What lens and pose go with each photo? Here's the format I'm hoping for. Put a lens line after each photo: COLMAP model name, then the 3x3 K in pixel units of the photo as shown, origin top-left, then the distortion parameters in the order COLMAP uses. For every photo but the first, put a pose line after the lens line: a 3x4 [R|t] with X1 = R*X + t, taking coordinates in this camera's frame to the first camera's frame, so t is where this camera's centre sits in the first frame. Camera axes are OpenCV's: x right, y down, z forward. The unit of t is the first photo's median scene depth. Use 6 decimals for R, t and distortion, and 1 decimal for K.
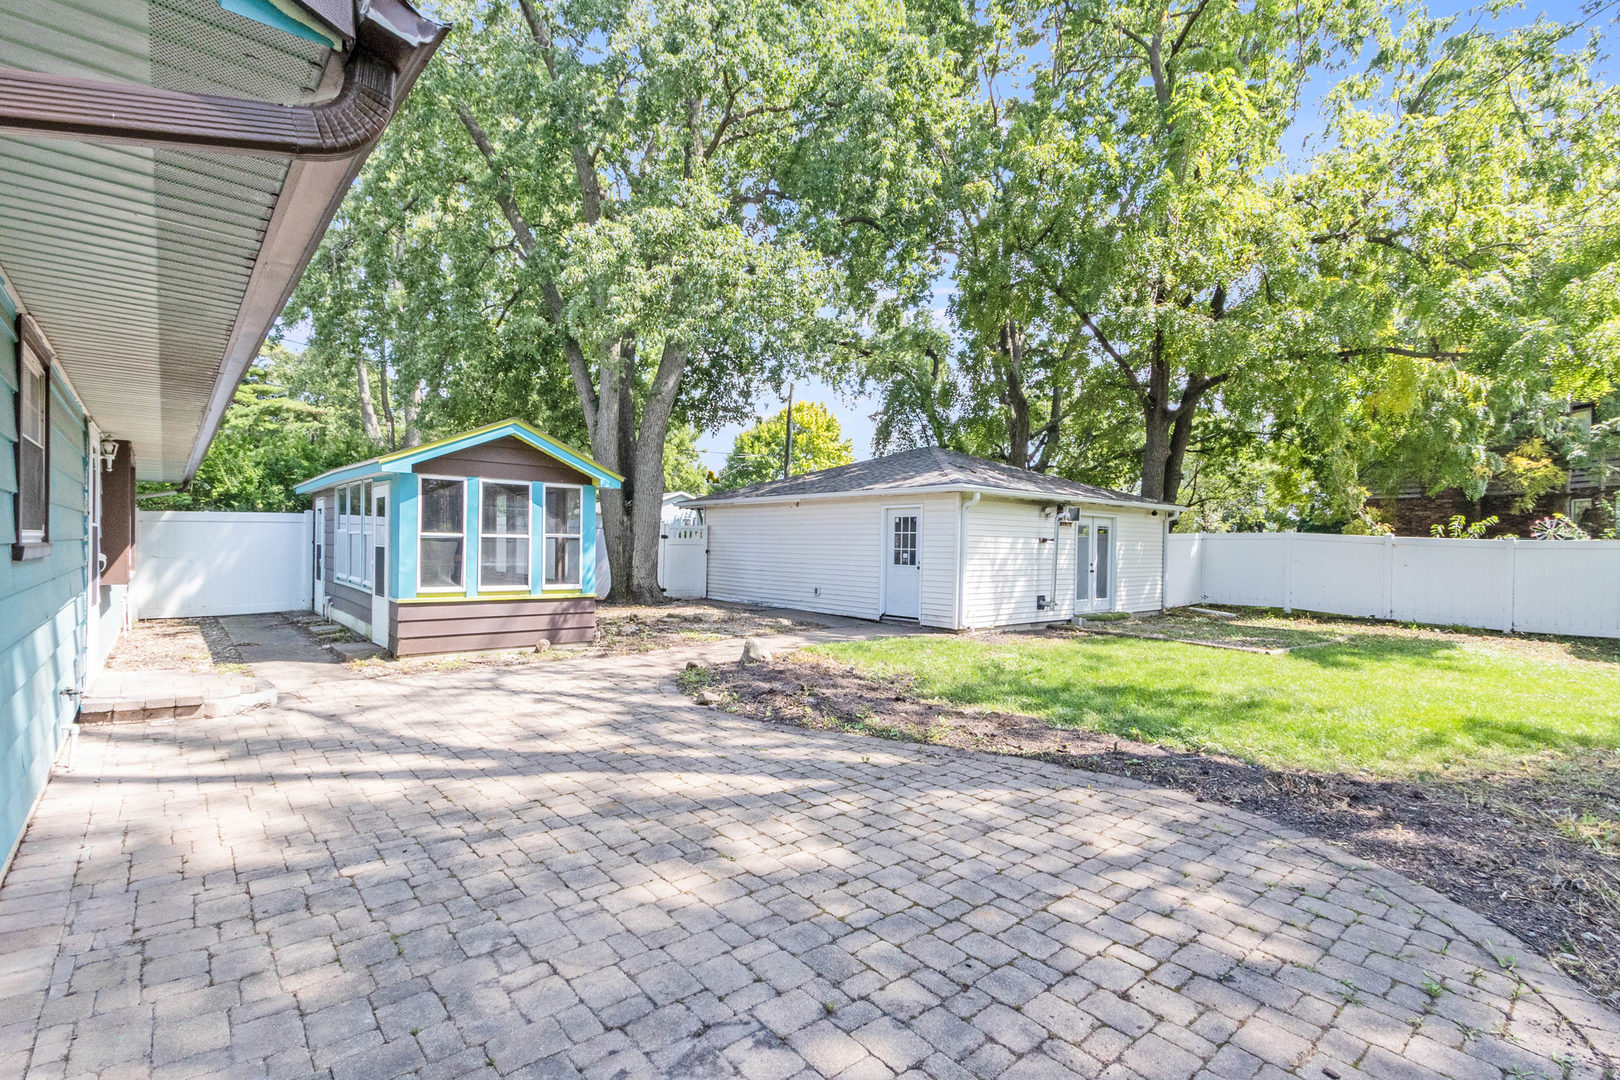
lens RADIAL K [[742.7, 0, 810.0], [0, 742.7, 540.0], [0, 0, 1]] dist [0.000288, -0.000099]
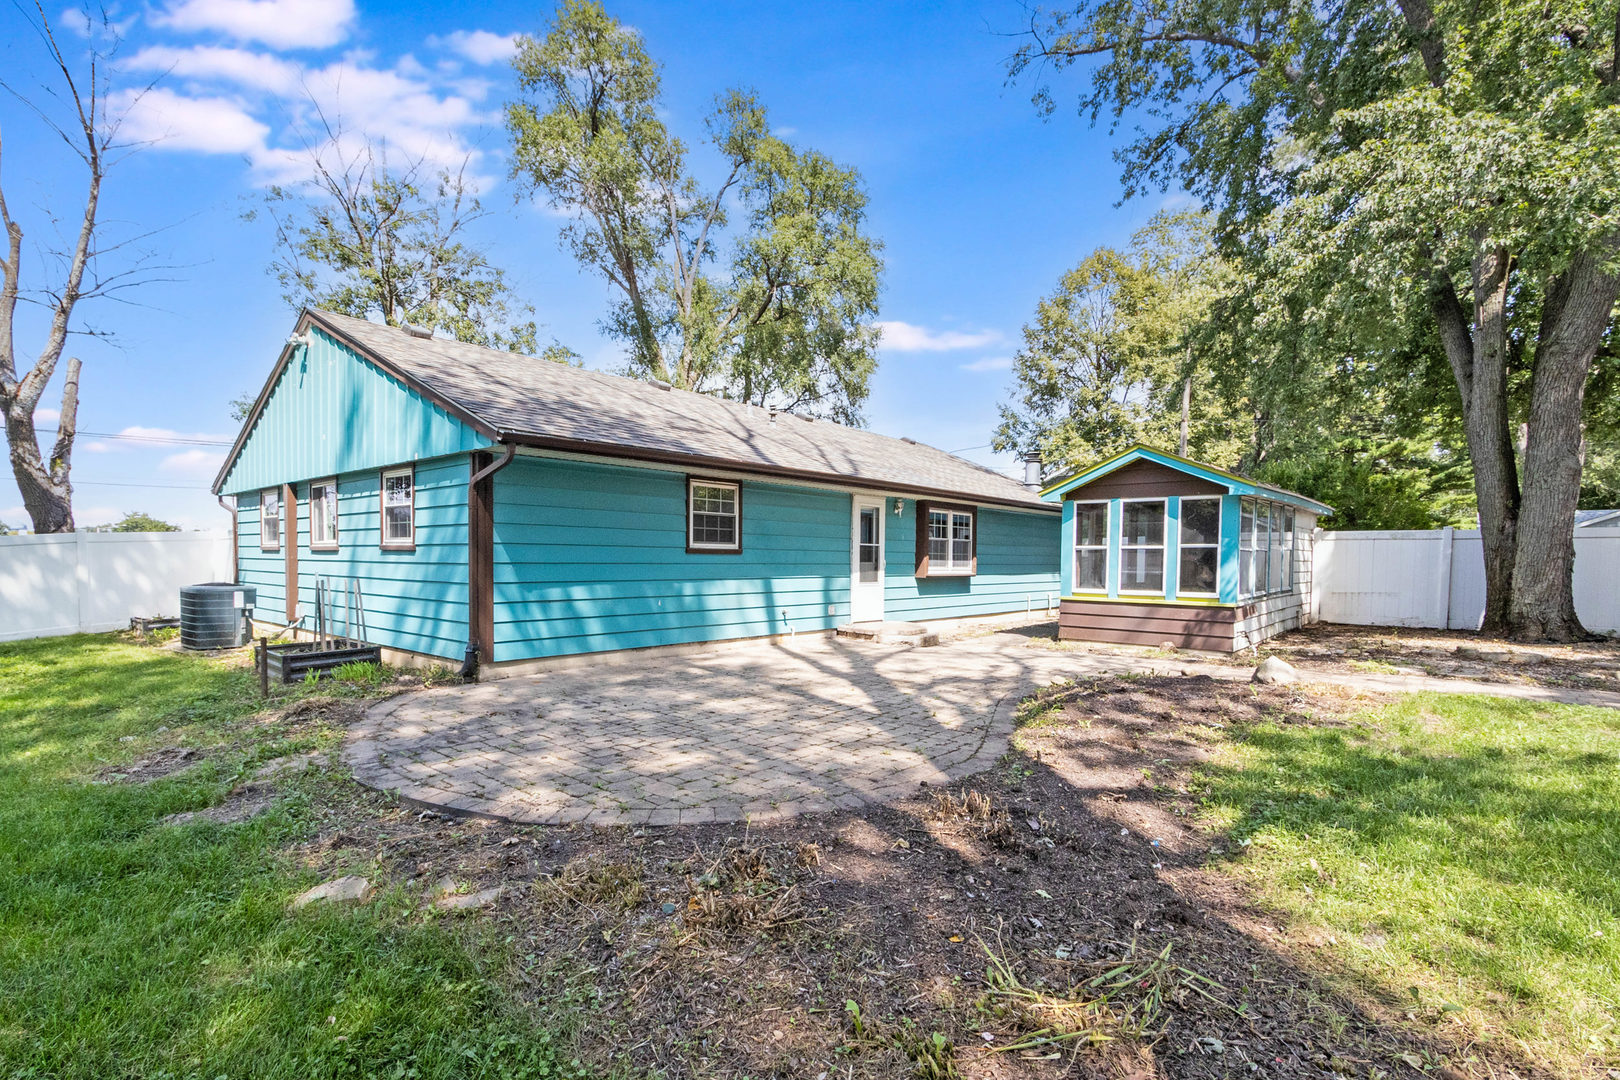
lens RADIAL K [[786.7, 0, 810.0], [0, 786.7, 540.0], [0, 0, 1]] dist [-0.000348, -0.000088]
pose [[0.128717, -0.040145, -0.990868, 0.717715], [-0.002124, 0.999167, -0.040757, 0.033799], [0.991679, 0.007351, 0.128525, 0.335523]]
